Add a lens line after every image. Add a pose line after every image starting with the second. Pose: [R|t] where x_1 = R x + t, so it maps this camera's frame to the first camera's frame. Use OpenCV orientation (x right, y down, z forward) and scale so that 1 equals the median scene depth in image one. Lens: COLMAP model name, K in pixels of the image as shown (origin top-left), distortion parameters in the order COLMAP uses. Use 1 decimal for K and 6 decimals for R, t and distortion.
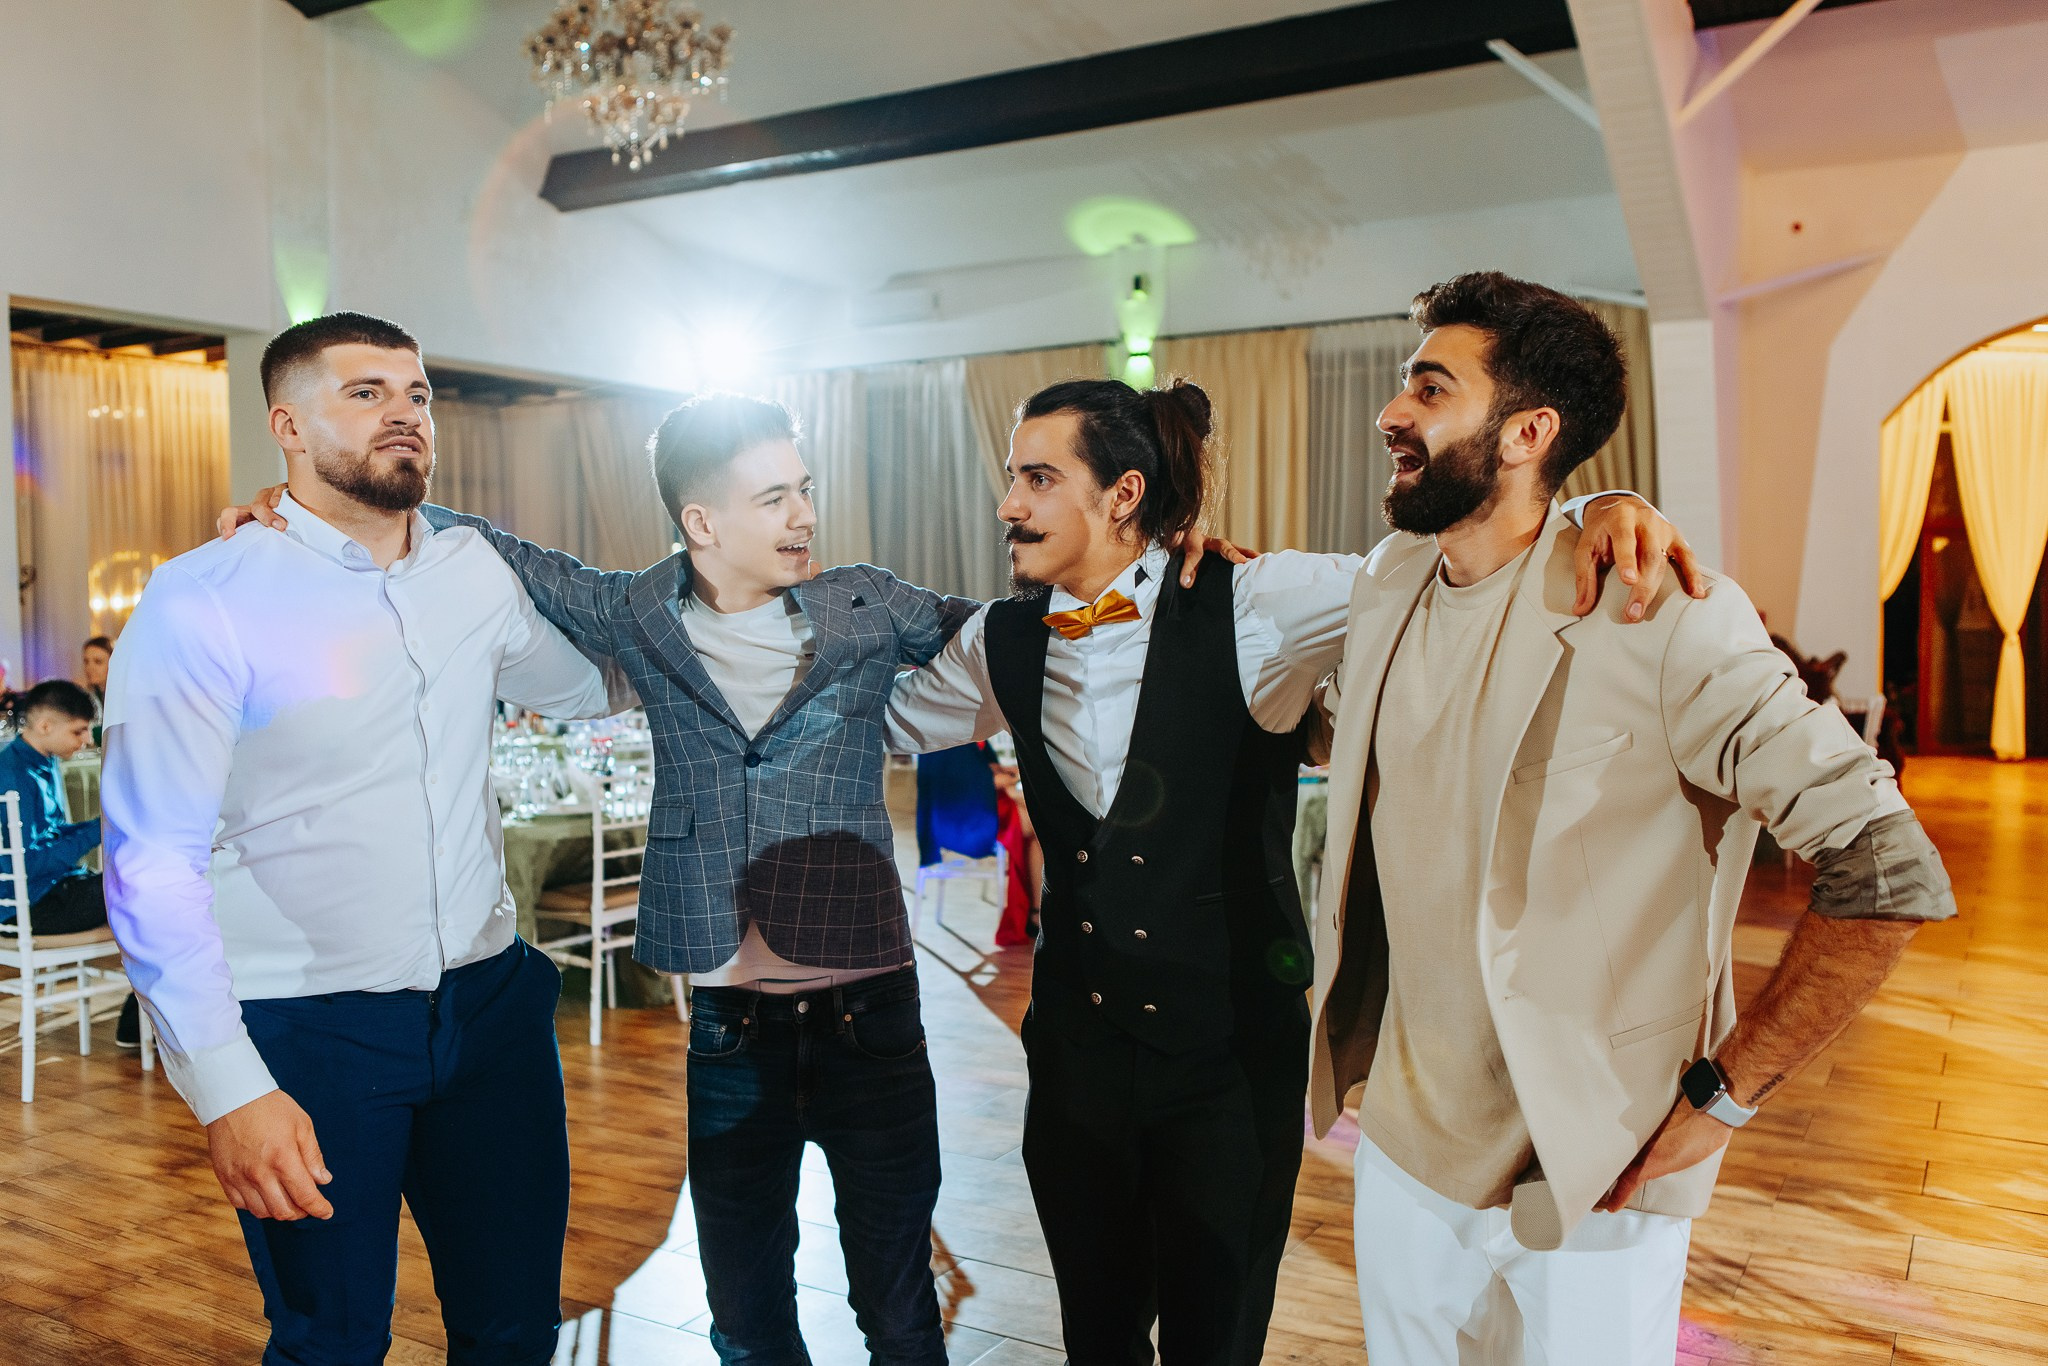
lens RADIAL K [[1742.4, 0, 1022.7], [0, 1742.4, 686.1], [0, 0, 1]] dist [-0.005287, 0.000128]
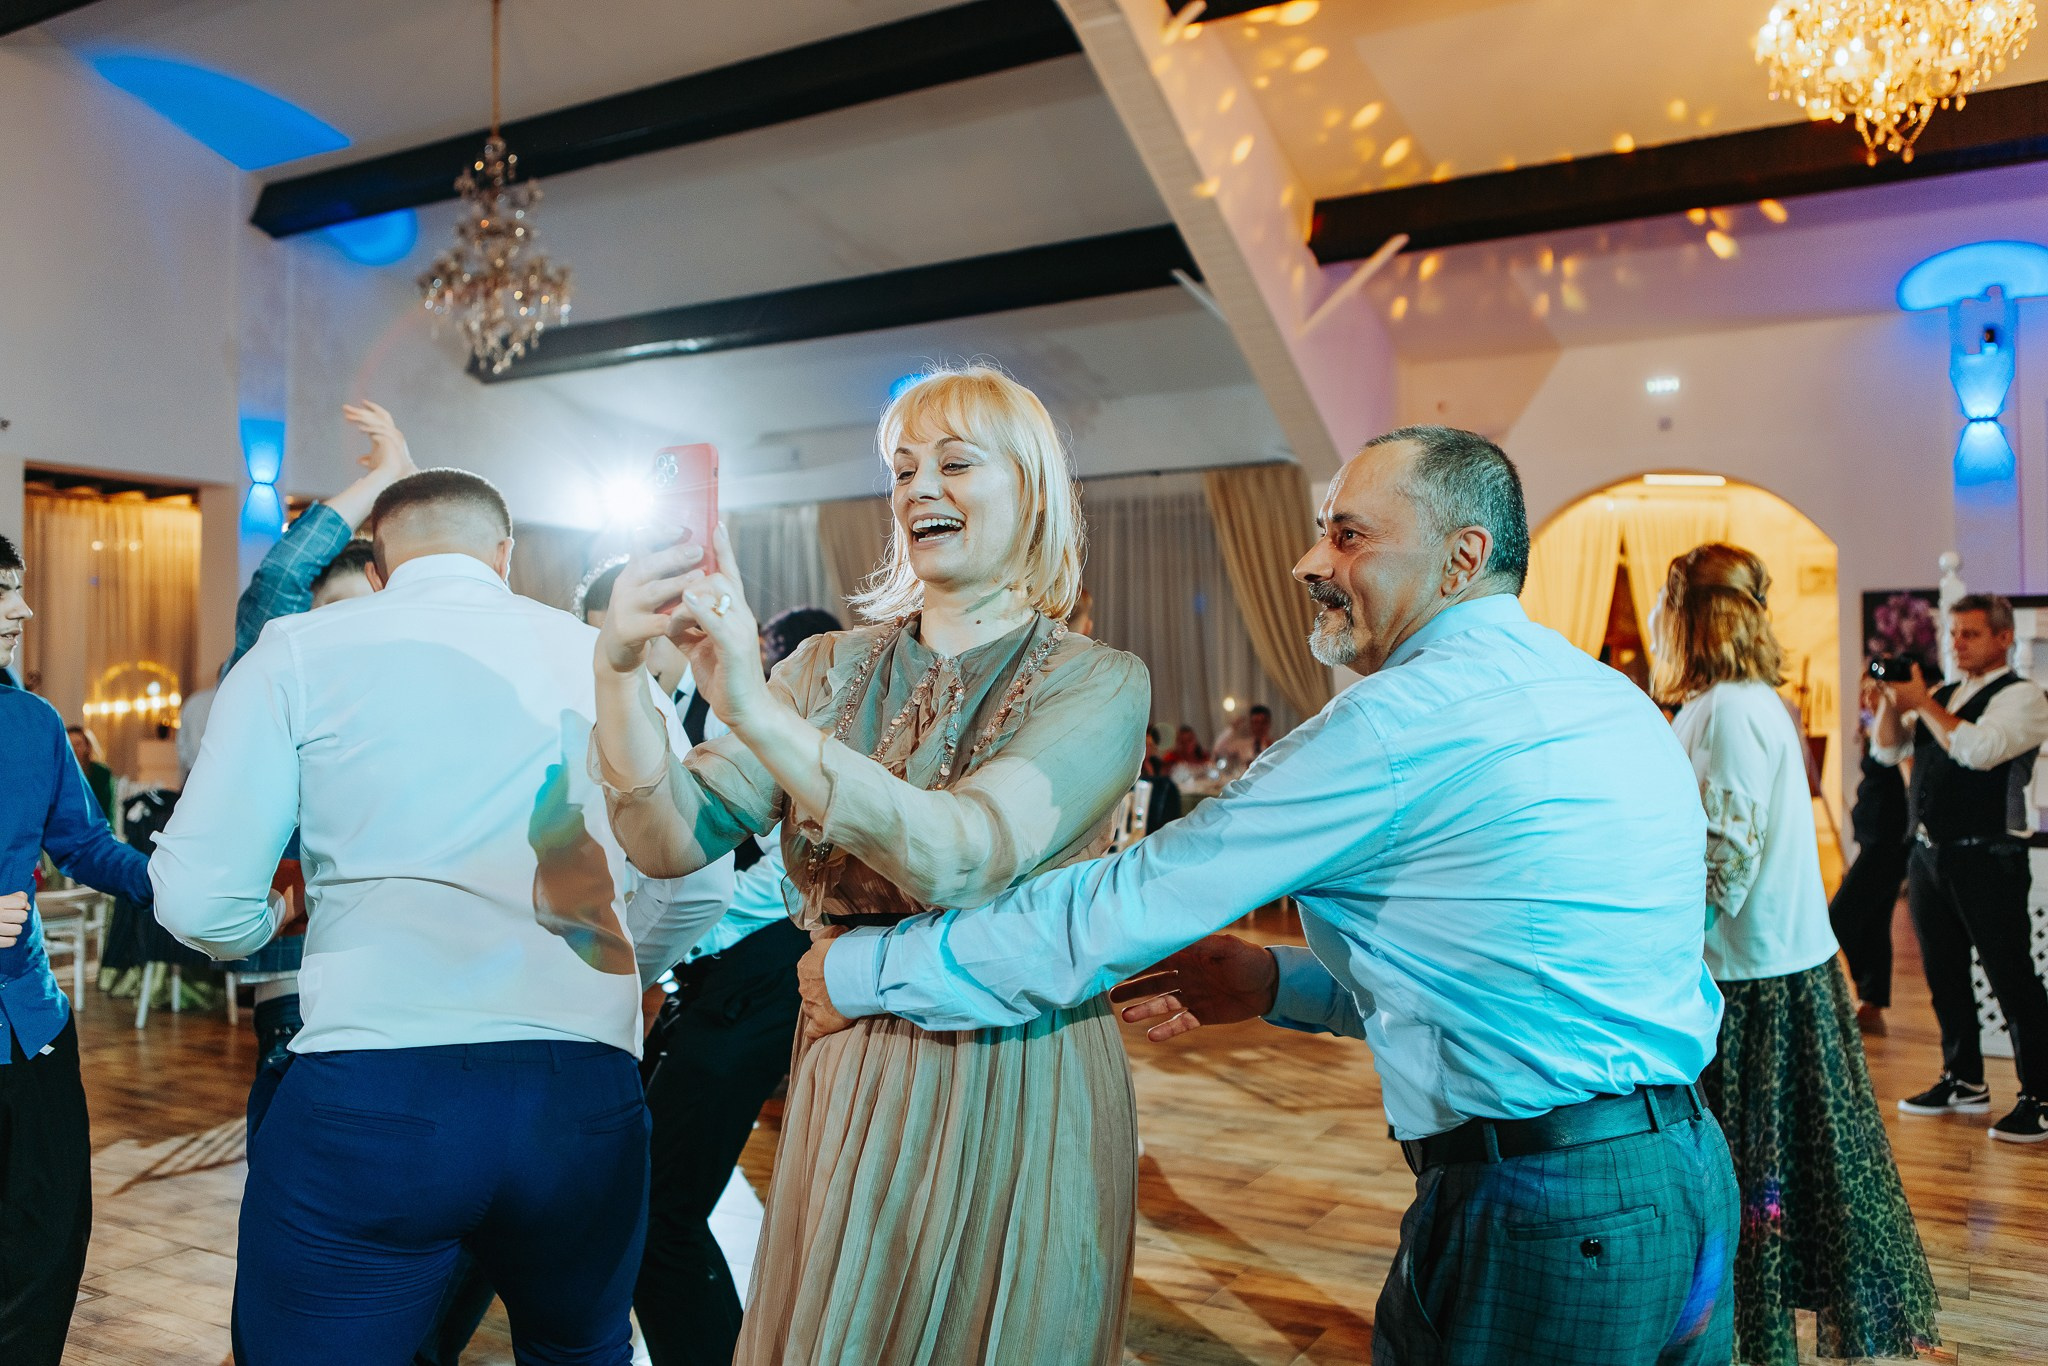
lens RADIAL K [[1653.6, 0, 1015.9], [0, 1653.6, 678.2], [0, 0, 1]] dist [0.001366, -0.006441]
pose [[0.999976, 0.000906, 0.006936, 0.161986], [-0.000428, 0.997644, -0.068606, 0.021846], [-0.006982, 0.068602, 0.997620, -0.241204]]
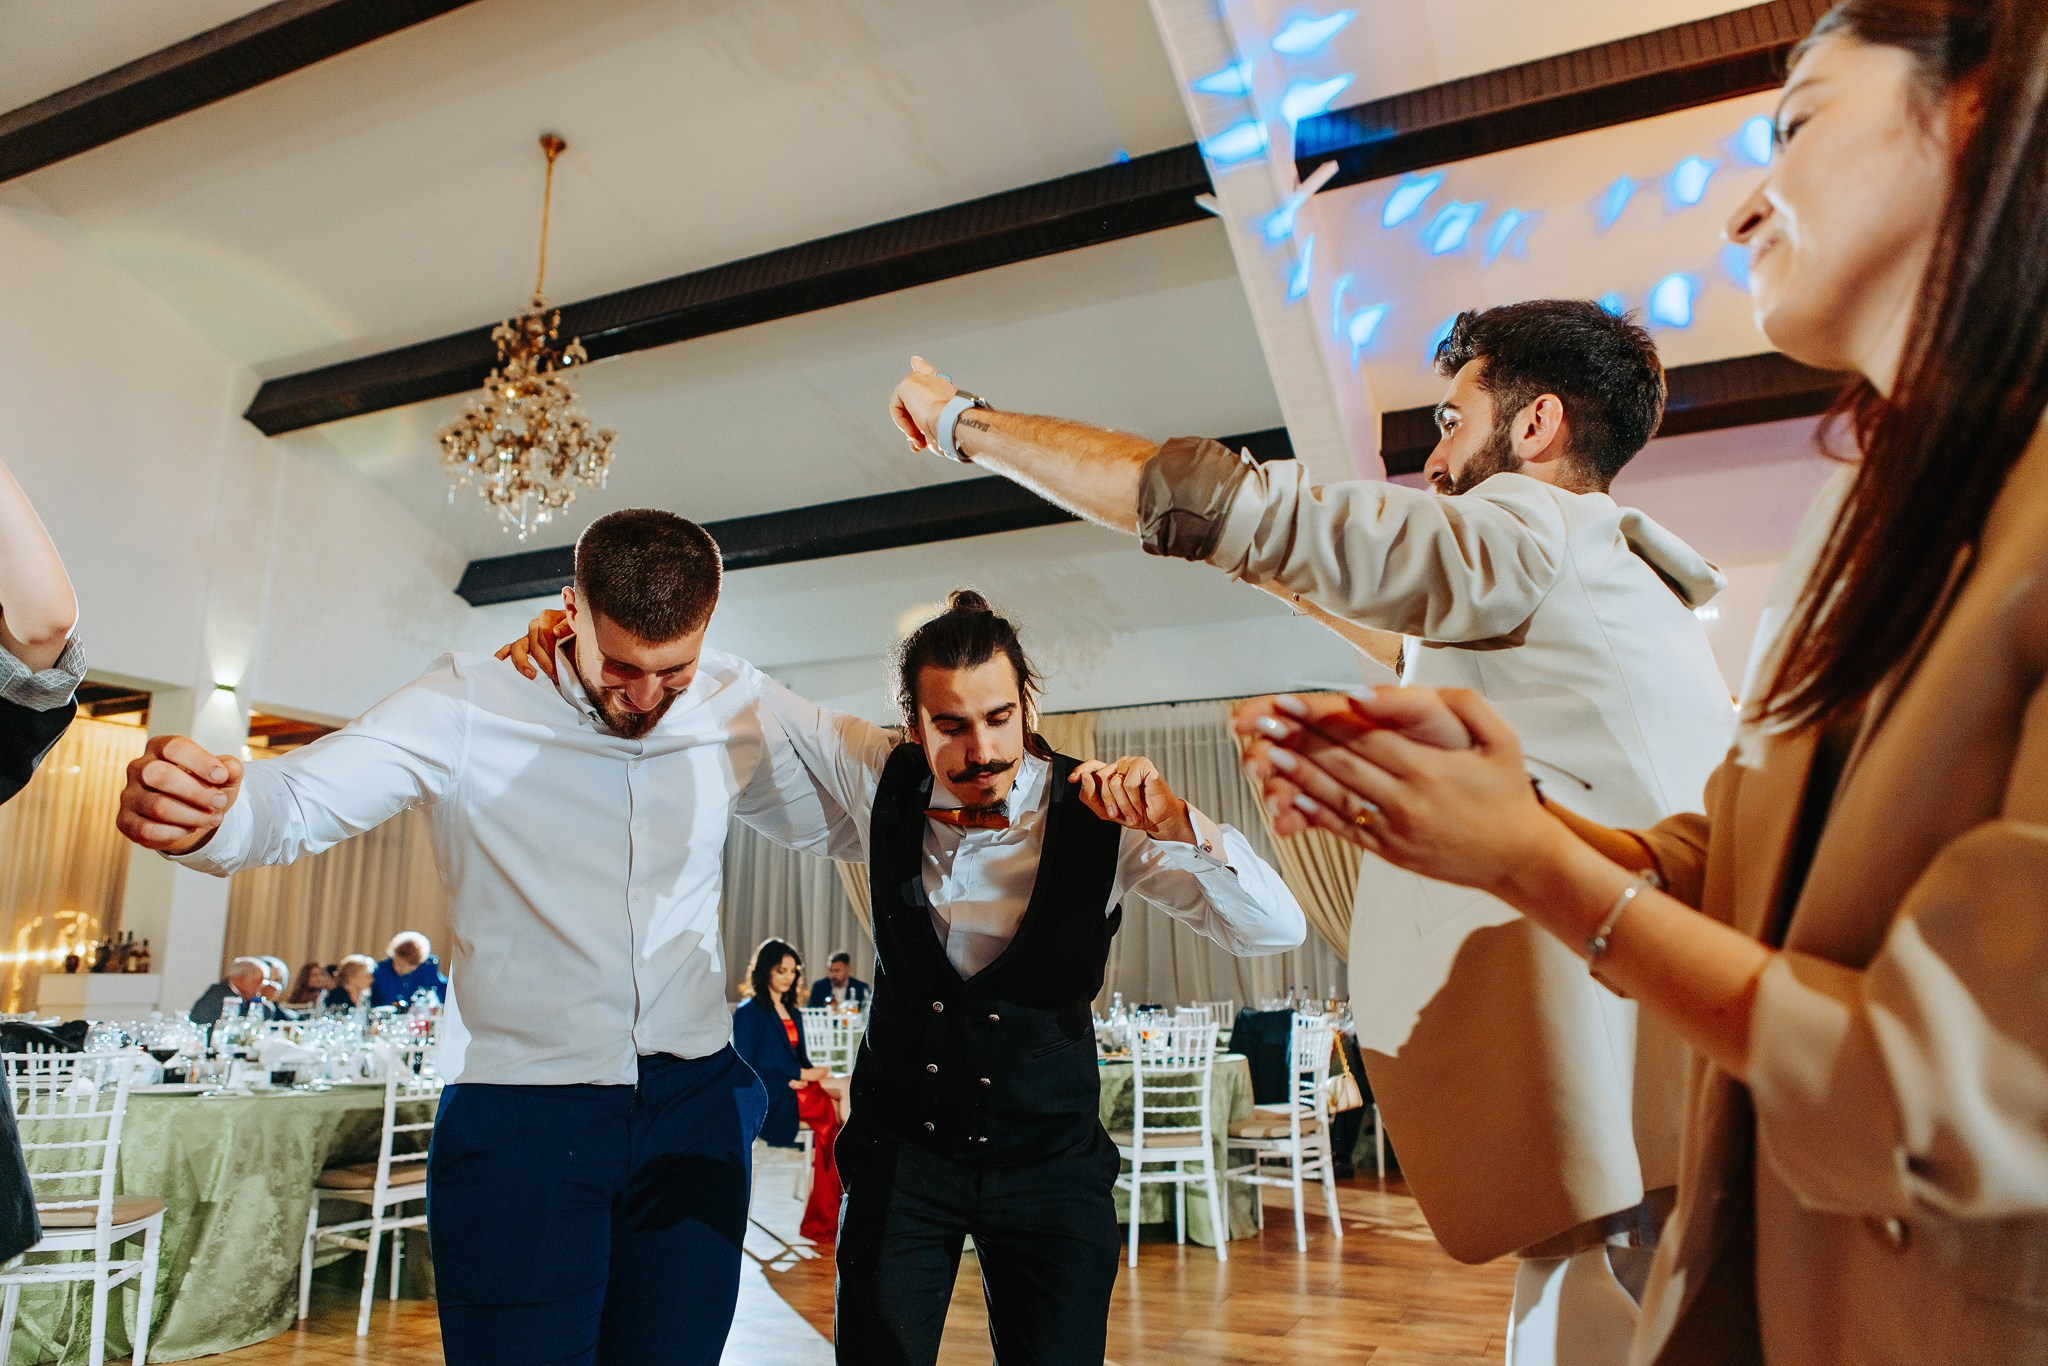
lens RADIAL K [[1405.6, 0, 1026.1], [0, 1405.6, 662.3], [0, 0, 1]] dist [-0.012531, -0.001438]
pose [[0.994112, 0.026404, 0.105089, 0.017172], [0.002787, 0.963304, -0.268398, 0.036047], [-0.108320, 0.267111, 0.957559, 0.080931]]
